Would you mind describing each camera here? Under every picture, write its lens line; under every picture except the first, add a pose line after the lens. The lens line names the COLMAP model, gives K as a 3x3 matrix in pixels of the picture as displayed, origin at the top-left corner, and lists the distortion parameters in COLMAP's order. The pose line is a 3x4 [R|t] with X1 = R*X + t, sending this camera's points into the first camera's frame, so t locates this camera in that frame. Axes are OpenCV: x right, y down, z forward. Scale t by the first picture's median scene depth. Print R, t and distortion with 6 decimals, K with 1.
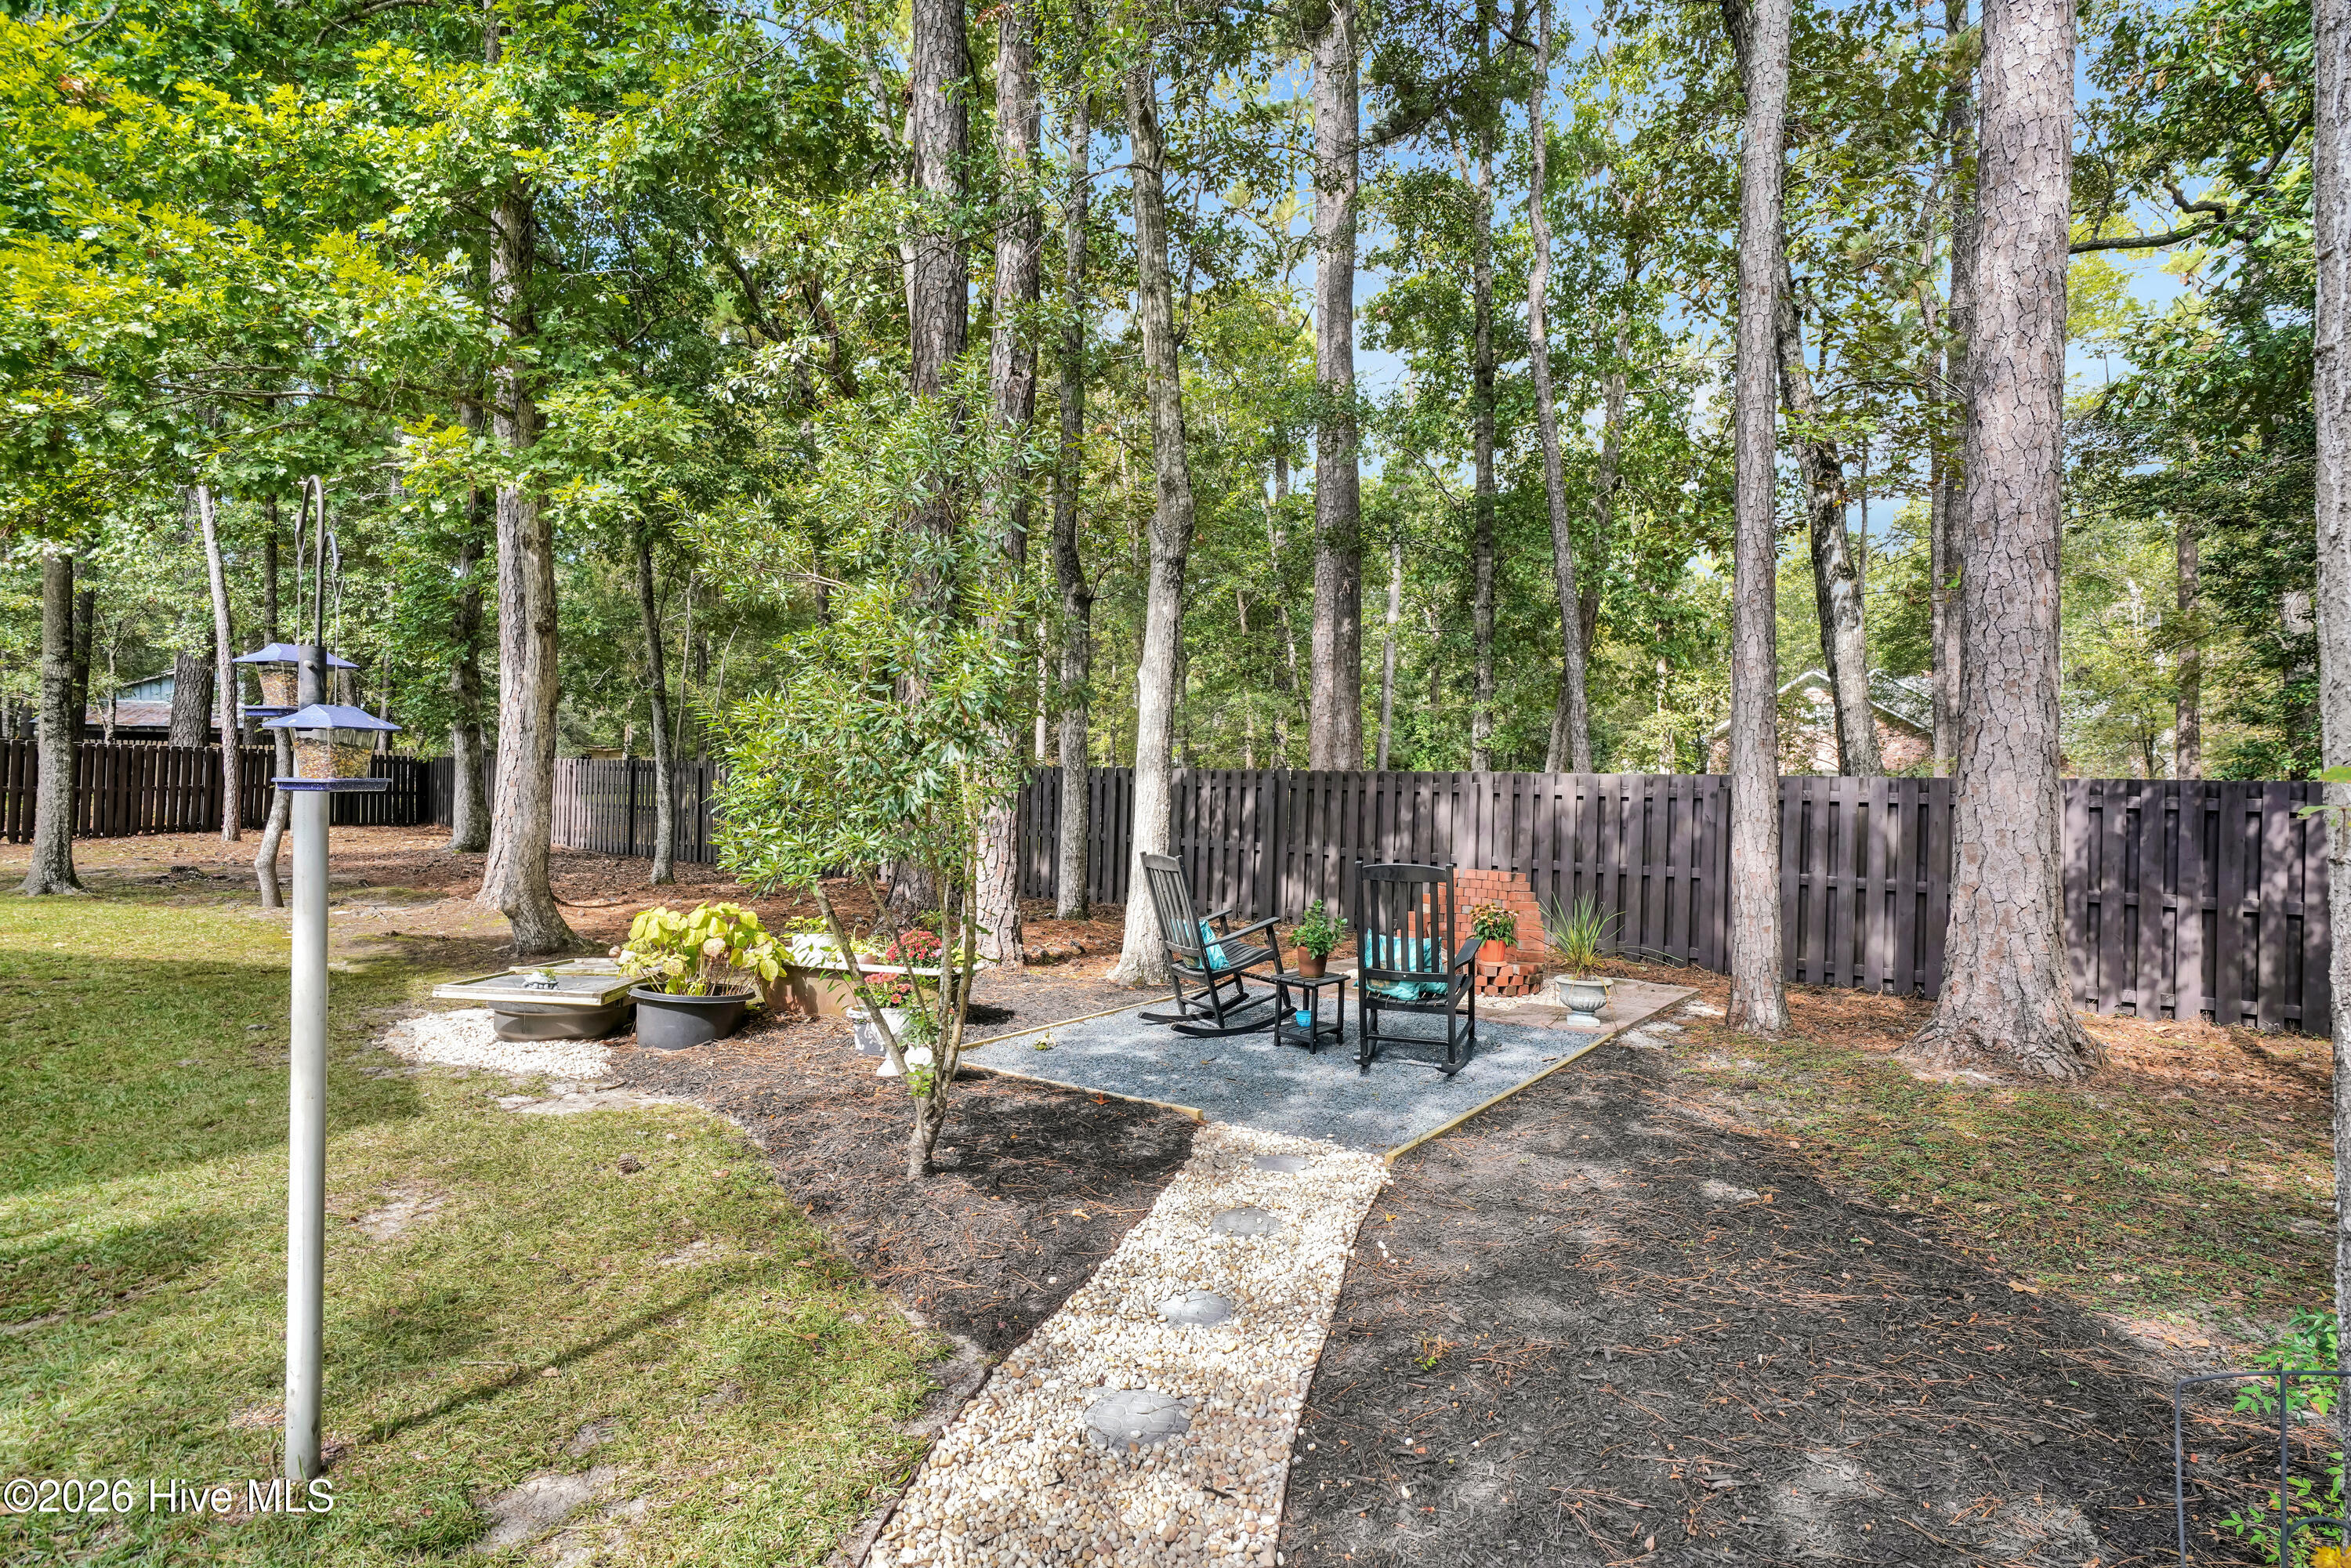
lens RADIAL K [[1160.6, 0, 1174.8], [0, 1160.6, 763.8], [0, 0, 1]] dist [0.000858, 0.000962]
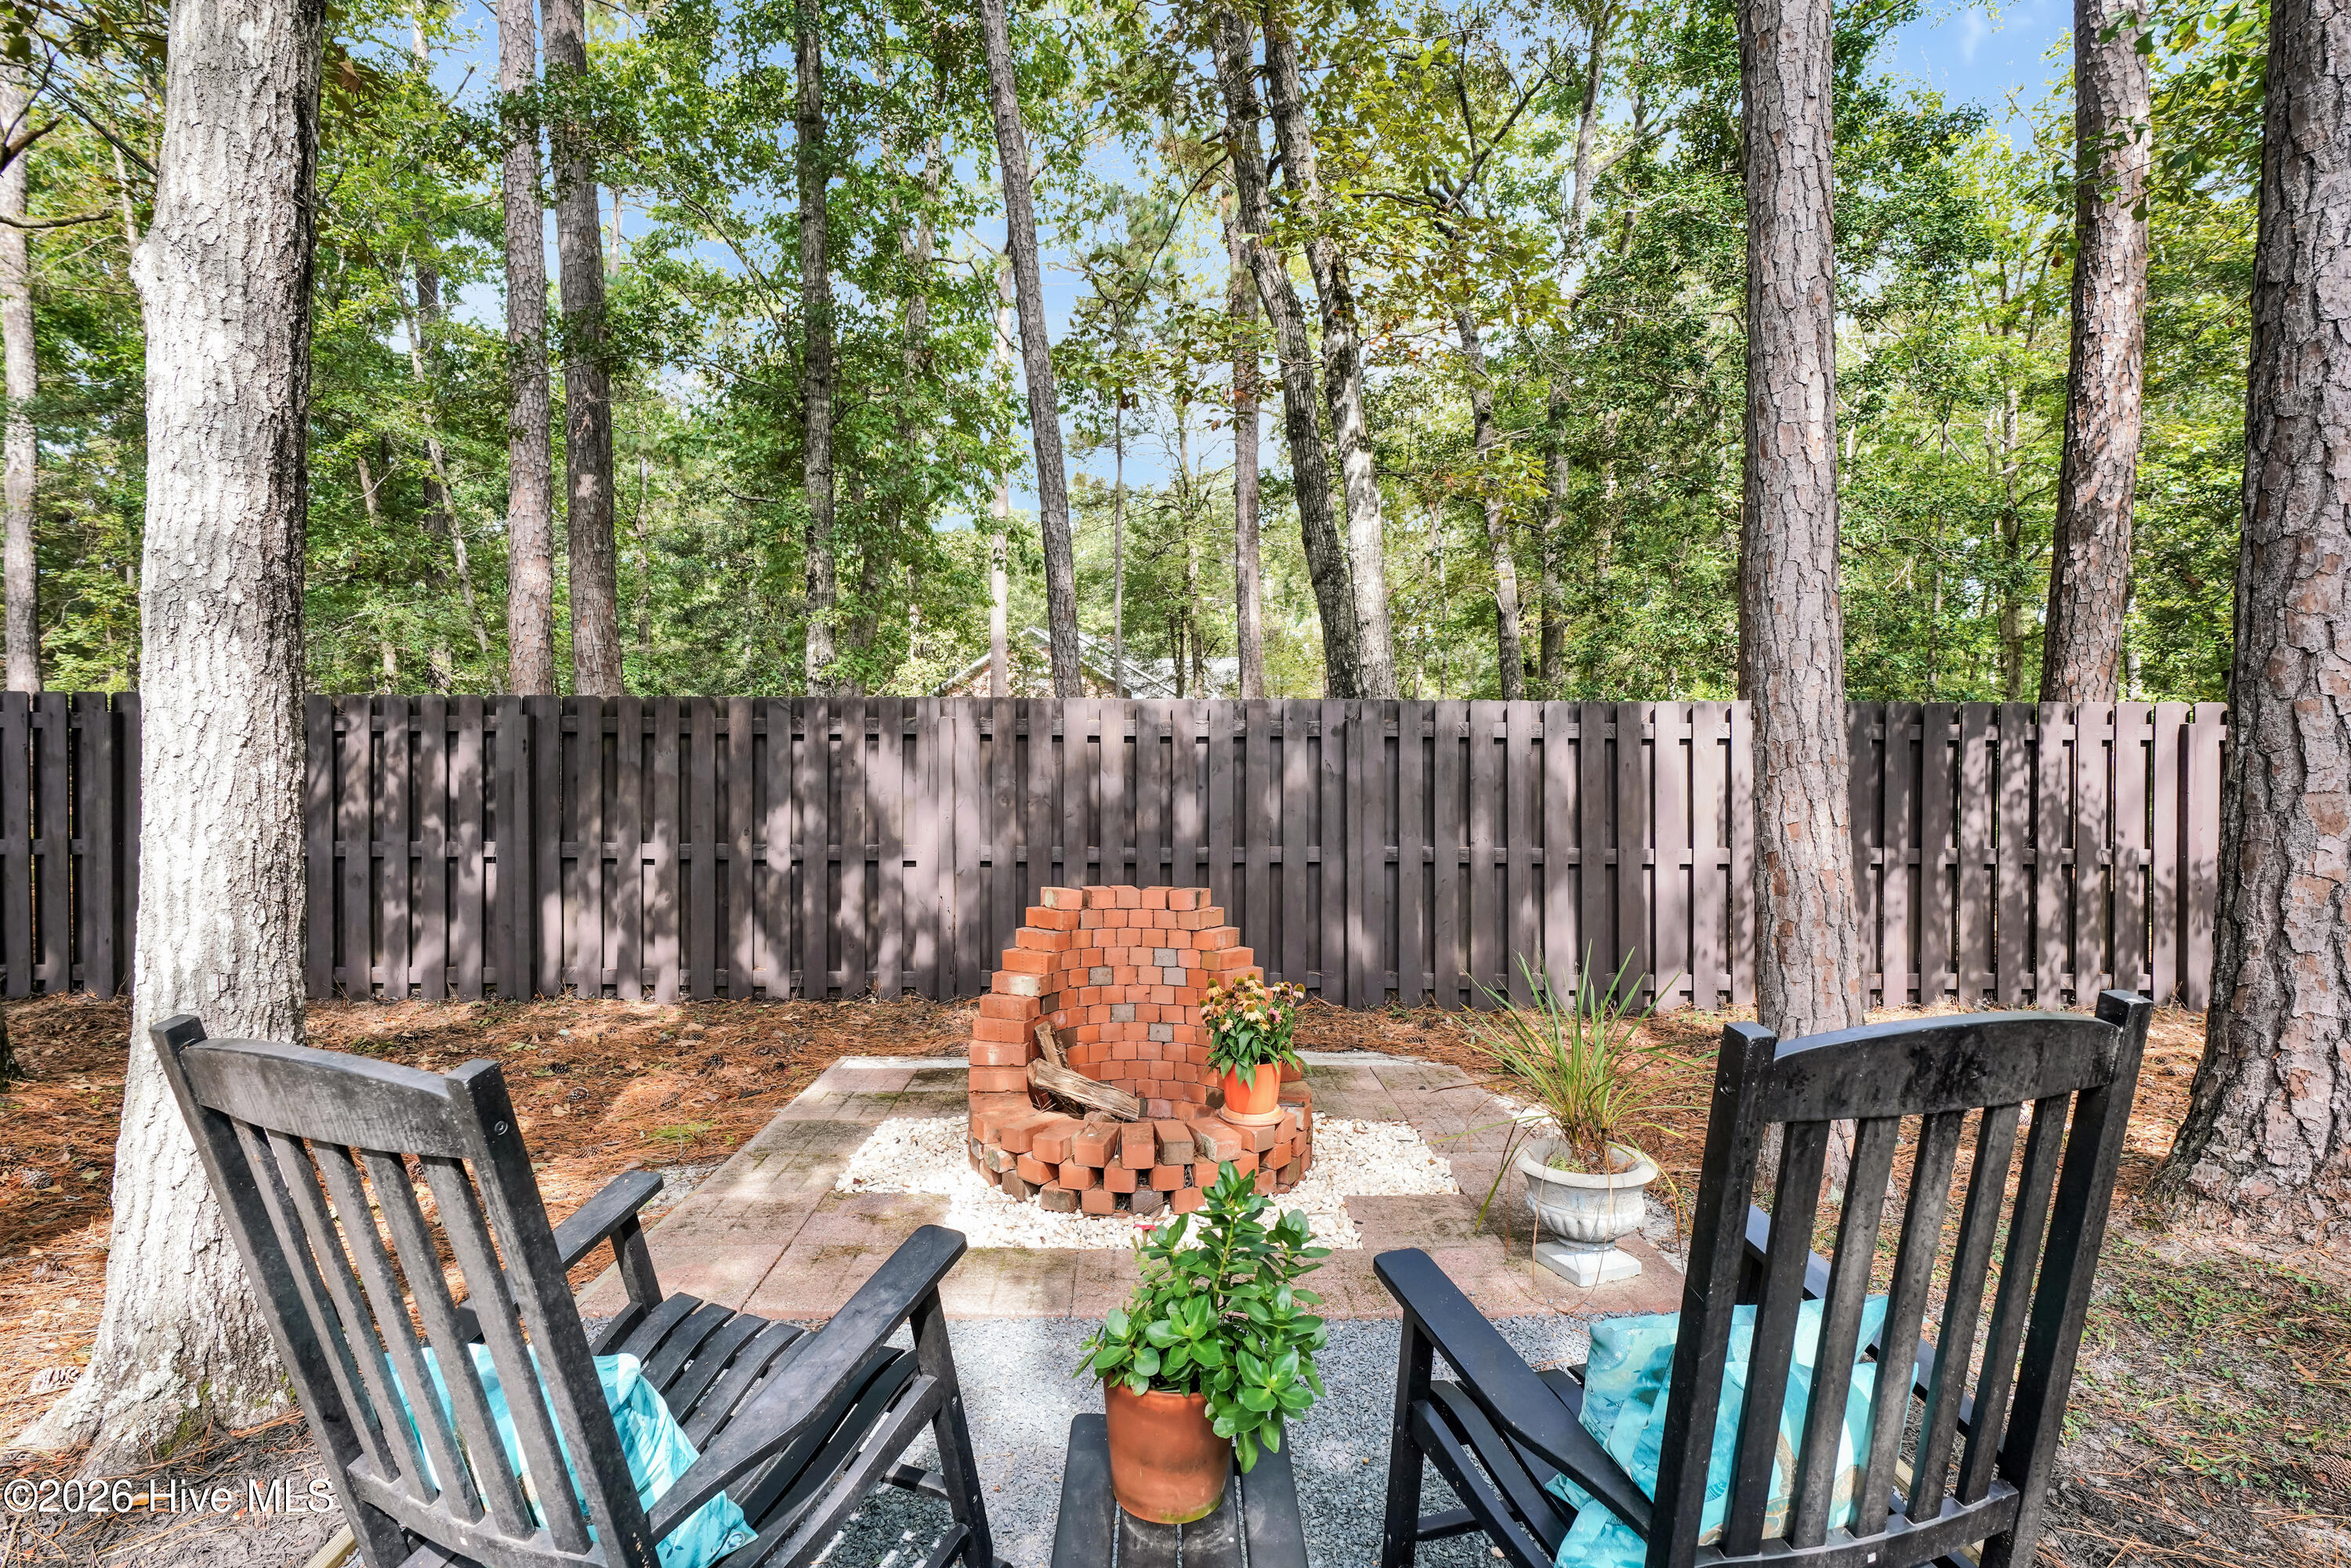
lens RADIAL K [[1194.0, 0, 1135.6], [0, 1194.0, 767.5], [0, 0, 1]] dist [-0.012320, -0.000371]
pose [[0.795391, -0.018211, 0.605823, -0.019317], [0.000022, 0.999549, 0.030016, 0.027720], [-0.606096, -0.023861, 0.795033, 0.530286]]
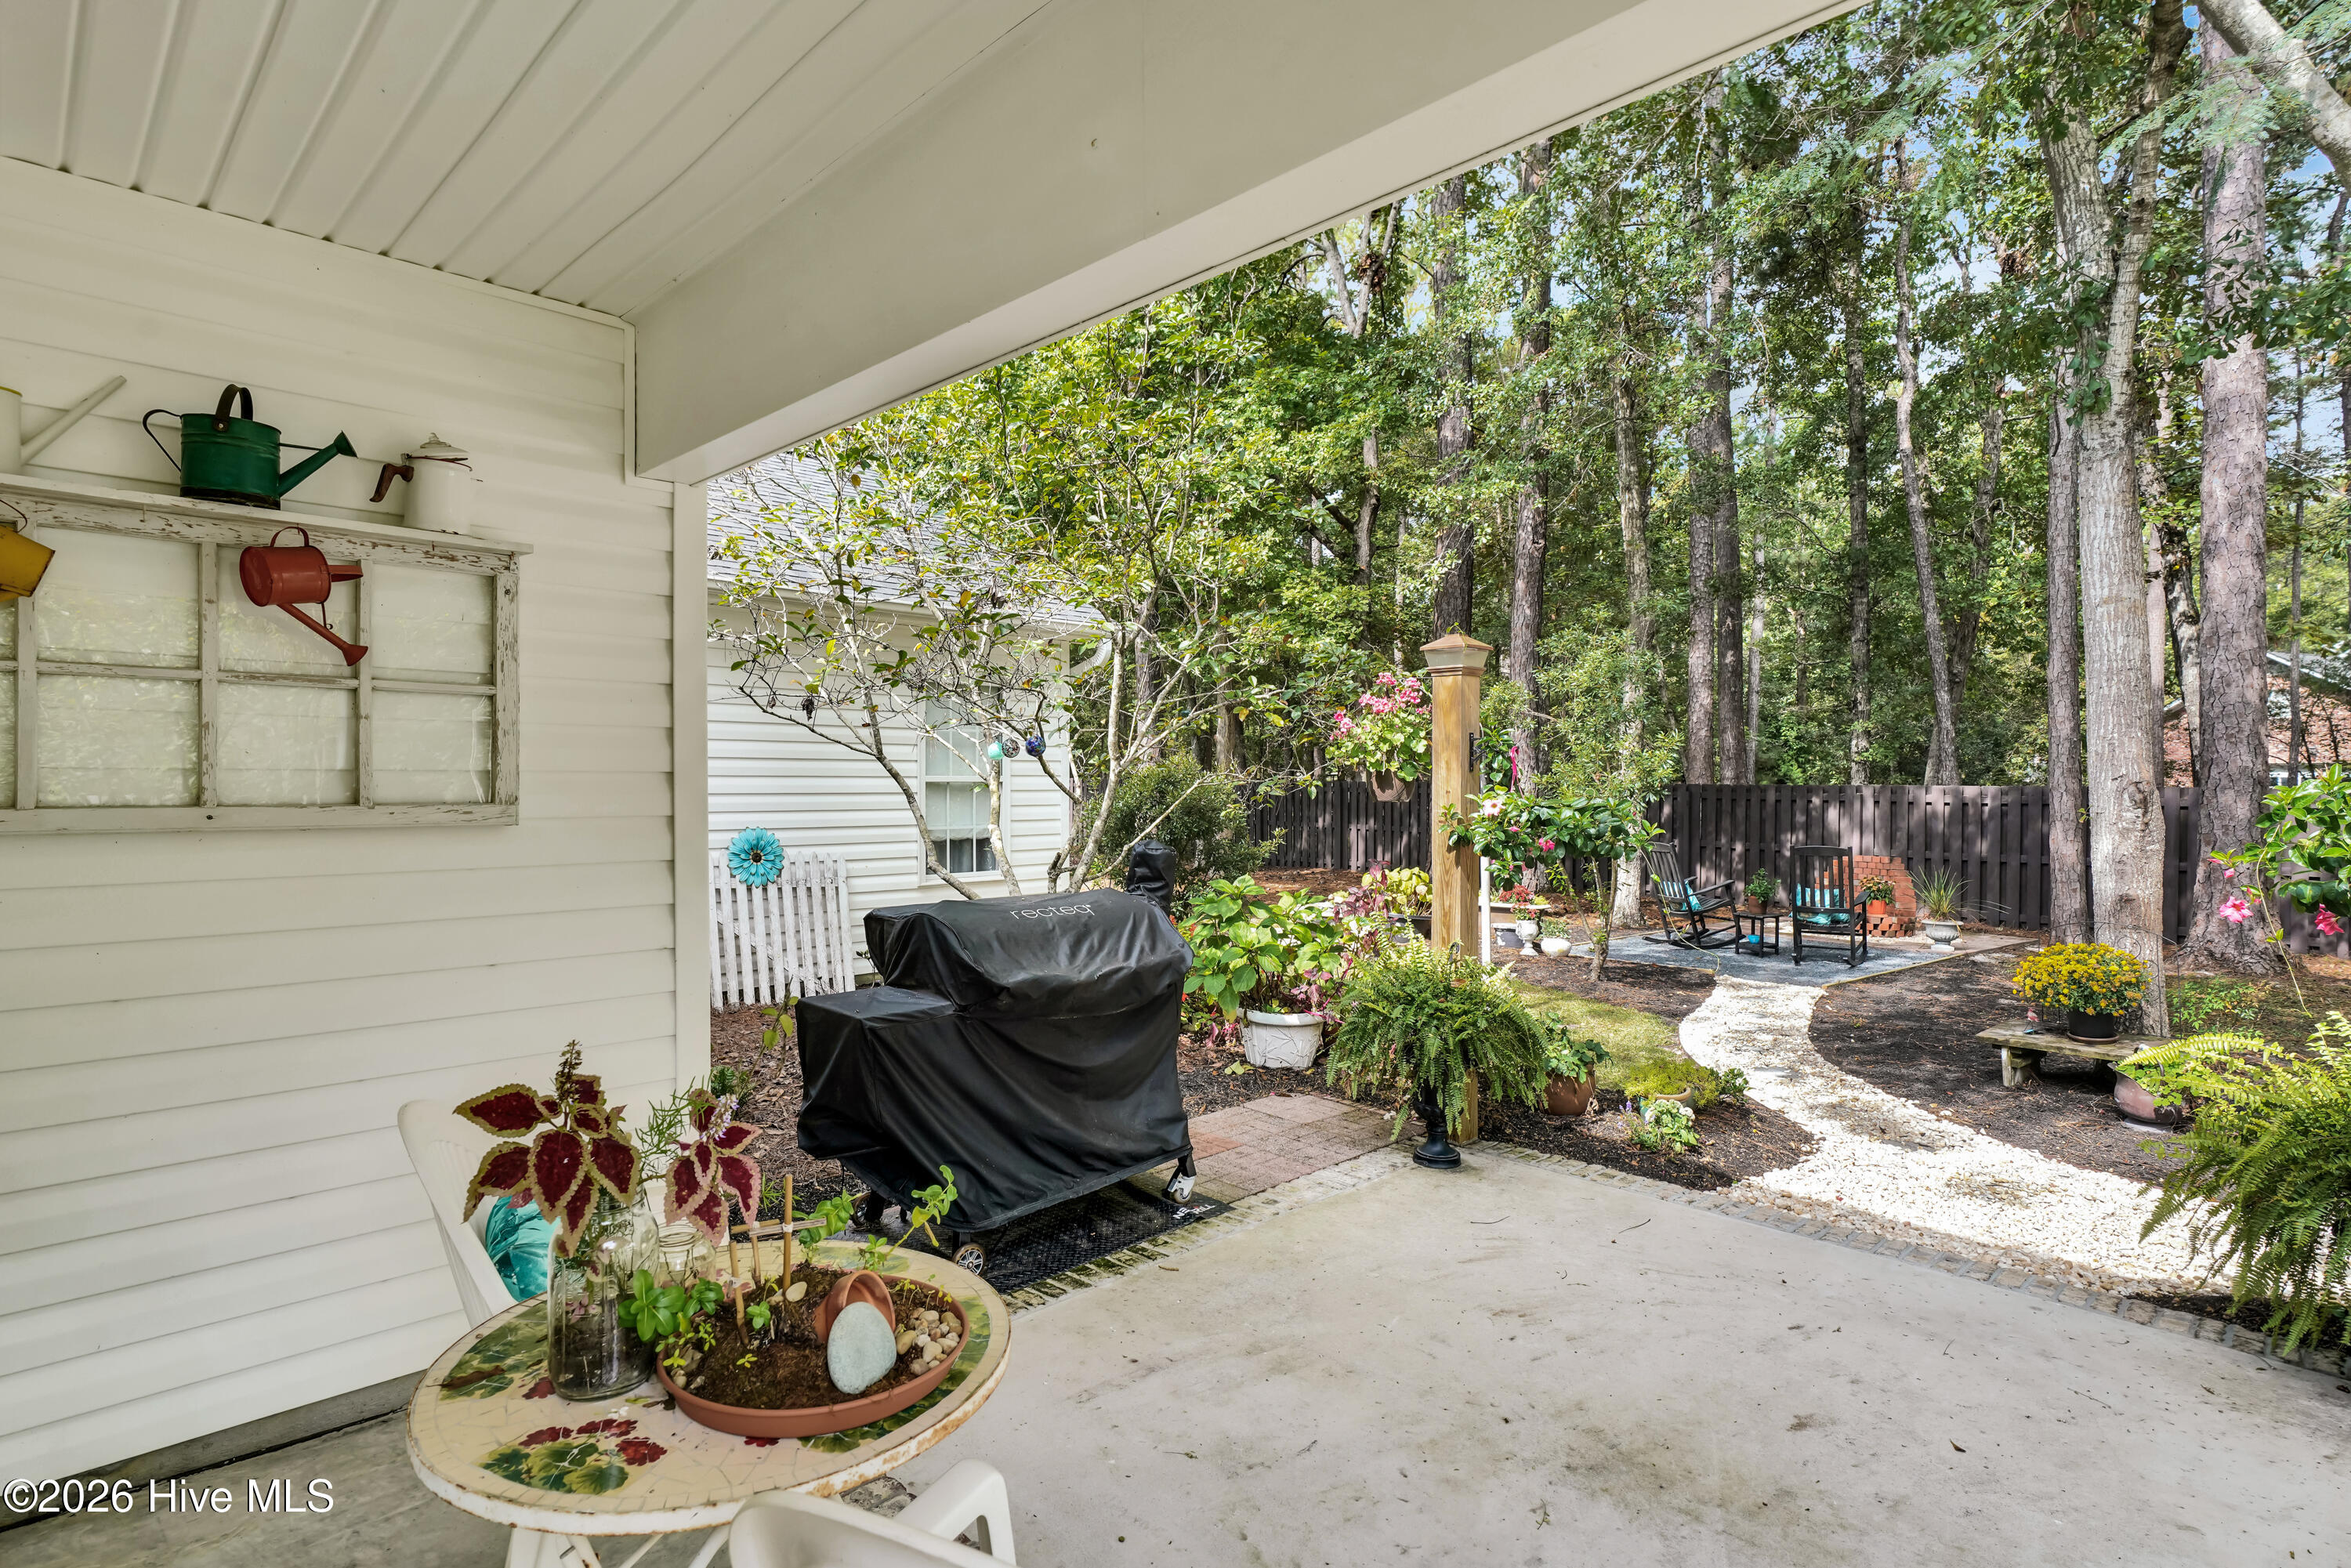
lens RADIAL K [[1194.0, 0, 1135.6], [0, 1194.0, 767.5], [0, 0, 1]] dist [-0.012320, -0.000371]
pose [[0.959981, -0.016872, -0.279557, -0.171180], [0.017309, 0.999850, -0.000905, -0.028722], [0.279530, -0.003970, 0.960129, -0.593645]]
